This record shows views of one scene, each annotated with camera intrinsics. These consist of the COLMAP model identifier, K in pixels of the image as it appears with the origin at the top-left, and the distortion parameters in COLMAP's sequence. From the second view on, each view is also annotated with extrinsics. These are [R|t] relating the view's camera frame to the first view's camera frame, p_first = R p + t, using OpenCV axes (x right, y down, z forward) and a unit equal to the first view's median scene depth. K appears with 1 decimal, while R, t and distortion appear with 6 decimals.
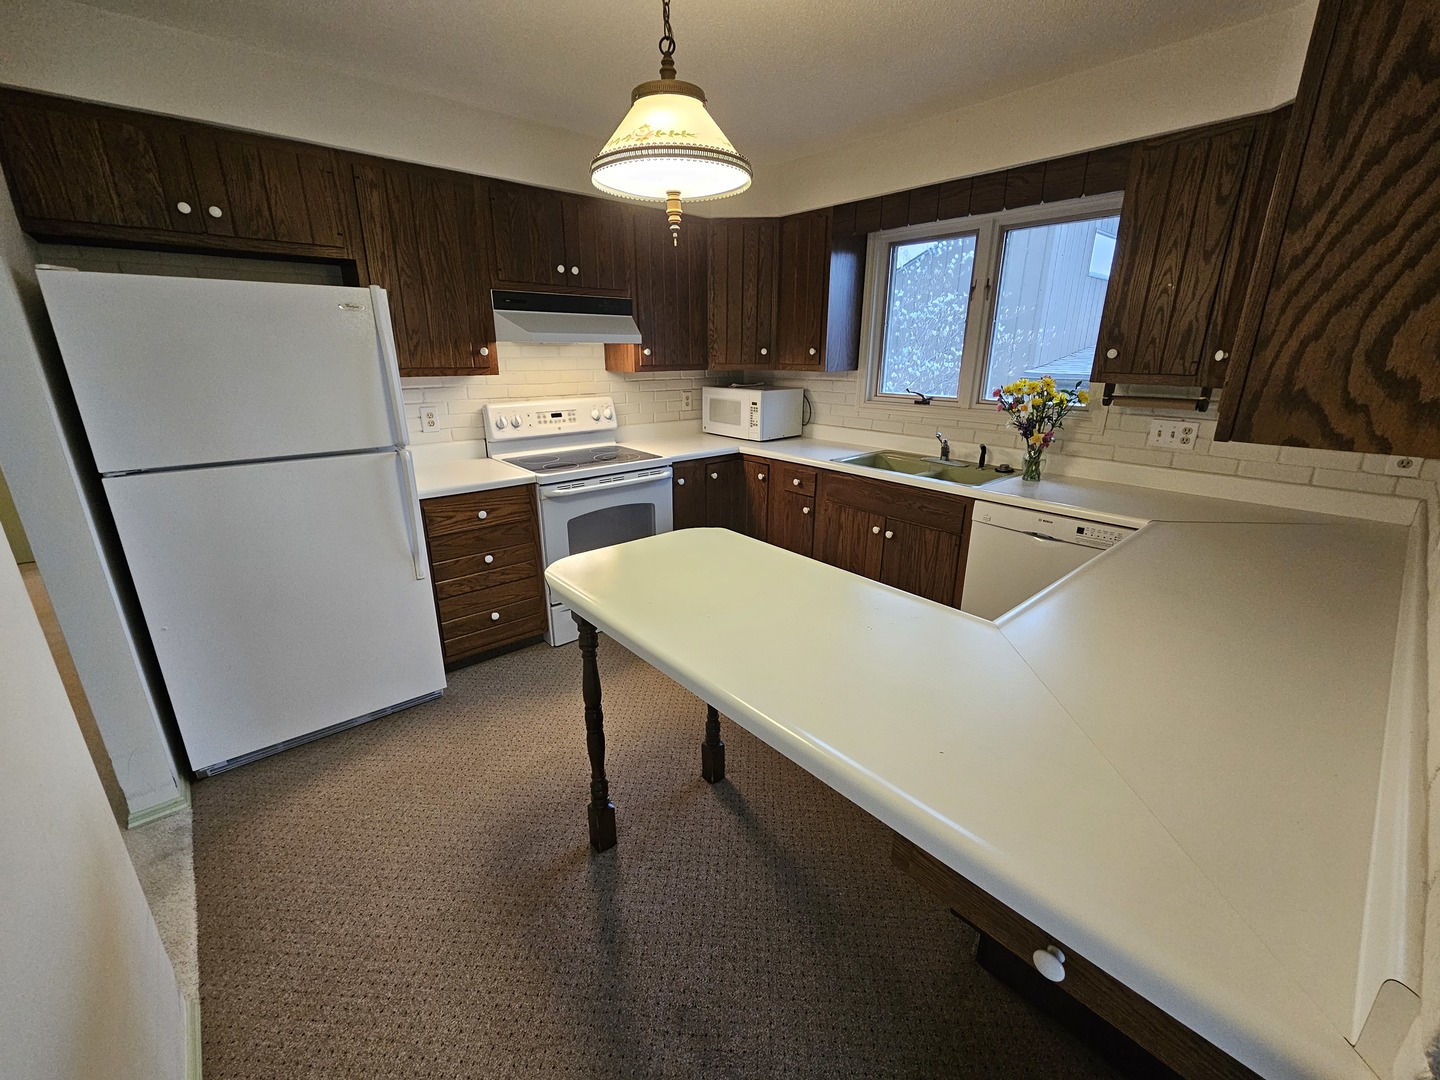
lens RADIAL K [[591.9, 0, 718.4], [0, 591.9, 537.5], [0, 0, 1]] dist [-0.001186, -0.000189]
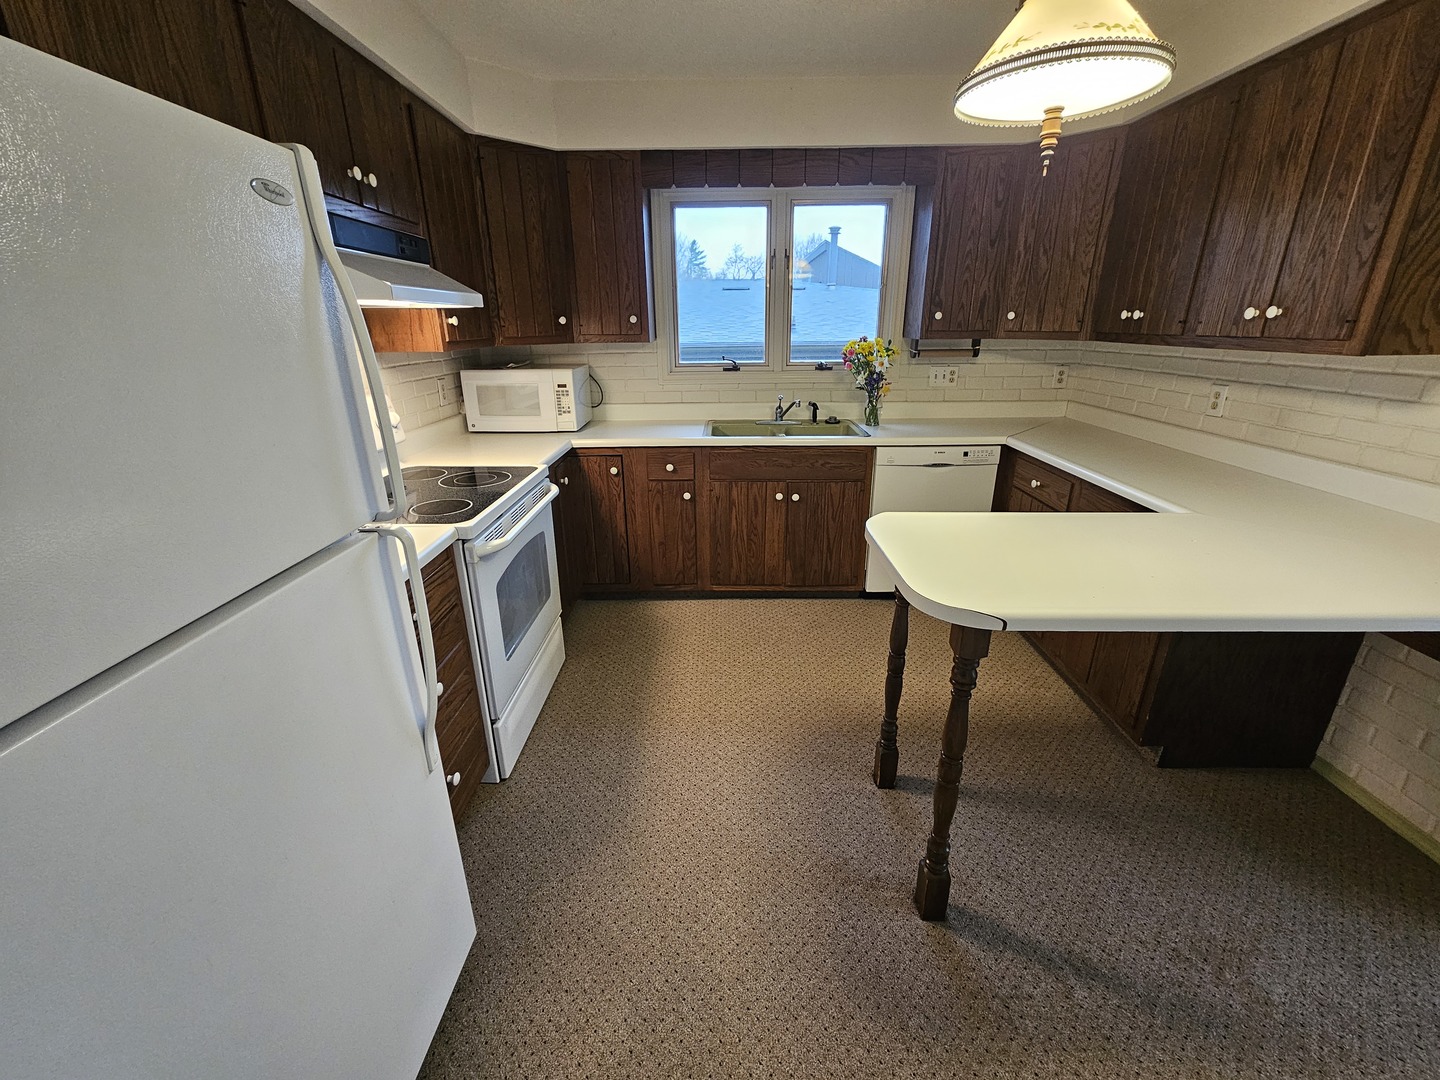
lens RADIAL K [[591.9, 0, 719.7], [0, 591.9, 537.1], [0, 0, 1]] dist [-0.001186, -0.000189]
pose [[0.660022, -0.264143, 0.703277, -0.519209], [0.240459, 0.961178, 0.135338, -0.104960], [-0.711723, 0.079783, 0.697915, 0.367613]]
